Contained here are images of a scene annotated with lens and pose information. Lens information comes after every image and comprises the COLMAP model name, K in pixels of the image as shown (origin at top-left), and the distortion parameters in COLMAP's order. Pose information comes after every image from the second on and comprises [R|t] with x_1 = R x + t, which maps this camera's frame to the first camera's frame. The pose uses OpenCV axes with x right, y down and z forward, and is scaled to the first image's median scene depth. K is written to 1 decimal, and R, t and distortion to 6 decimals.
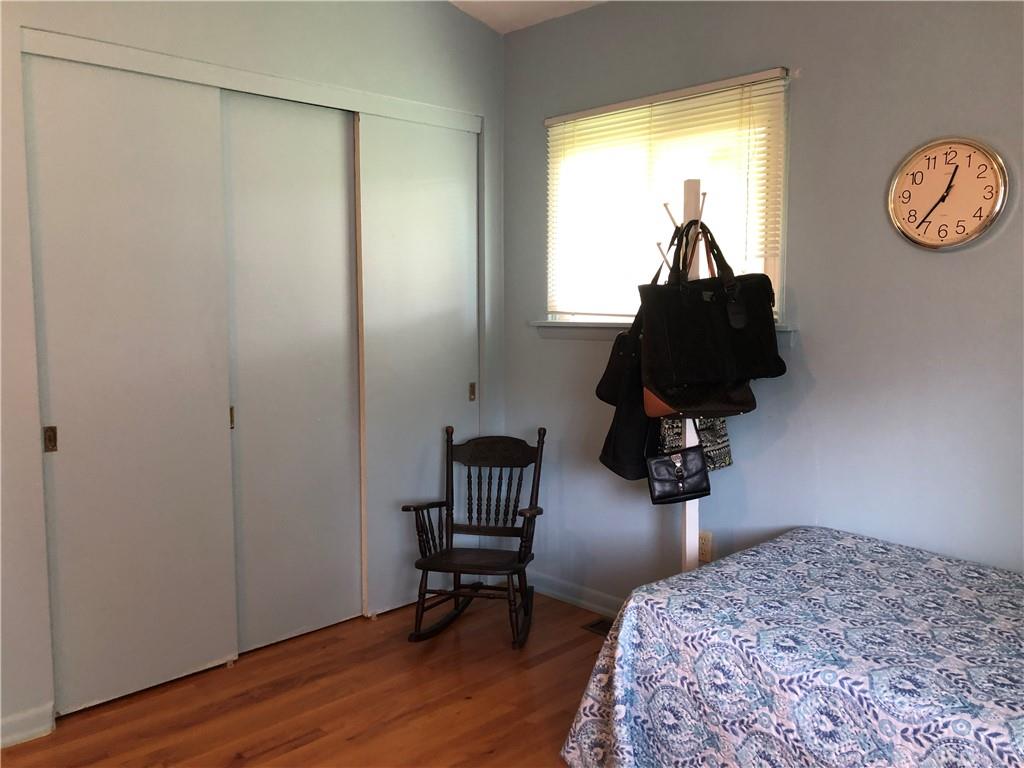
lens RADIAL K [[840.6, 0, 512.3], [0, 840.6, 378.0], [0, 0, 1]] dist [0.007075, 0.011783]
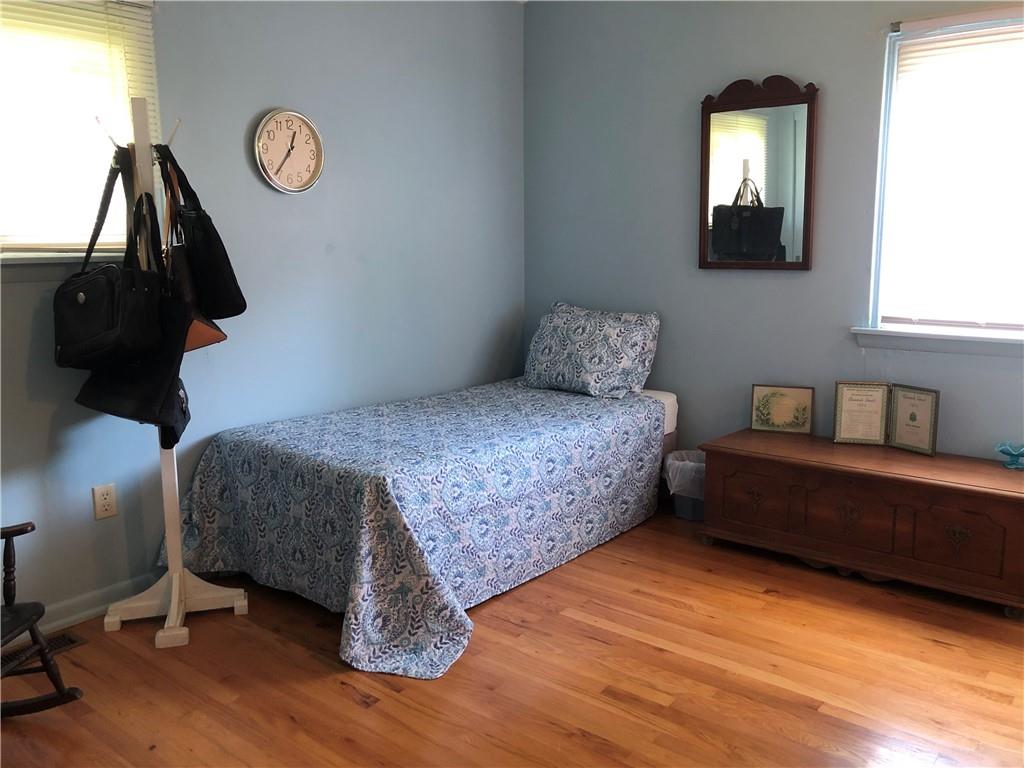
lens RADIAL K [[840.6, 0, 512.0], [0, 840.6, 387.0], [0, 0, 1]] dist [0.007075, 0.011783]
pose [[-0.108486, -0.167925, 0.979812, -0.932291], [0.112083, 0.977278, 0.179901, -0.052224], [-0.987759, 0.129337, -0.087200, 0.829113]]
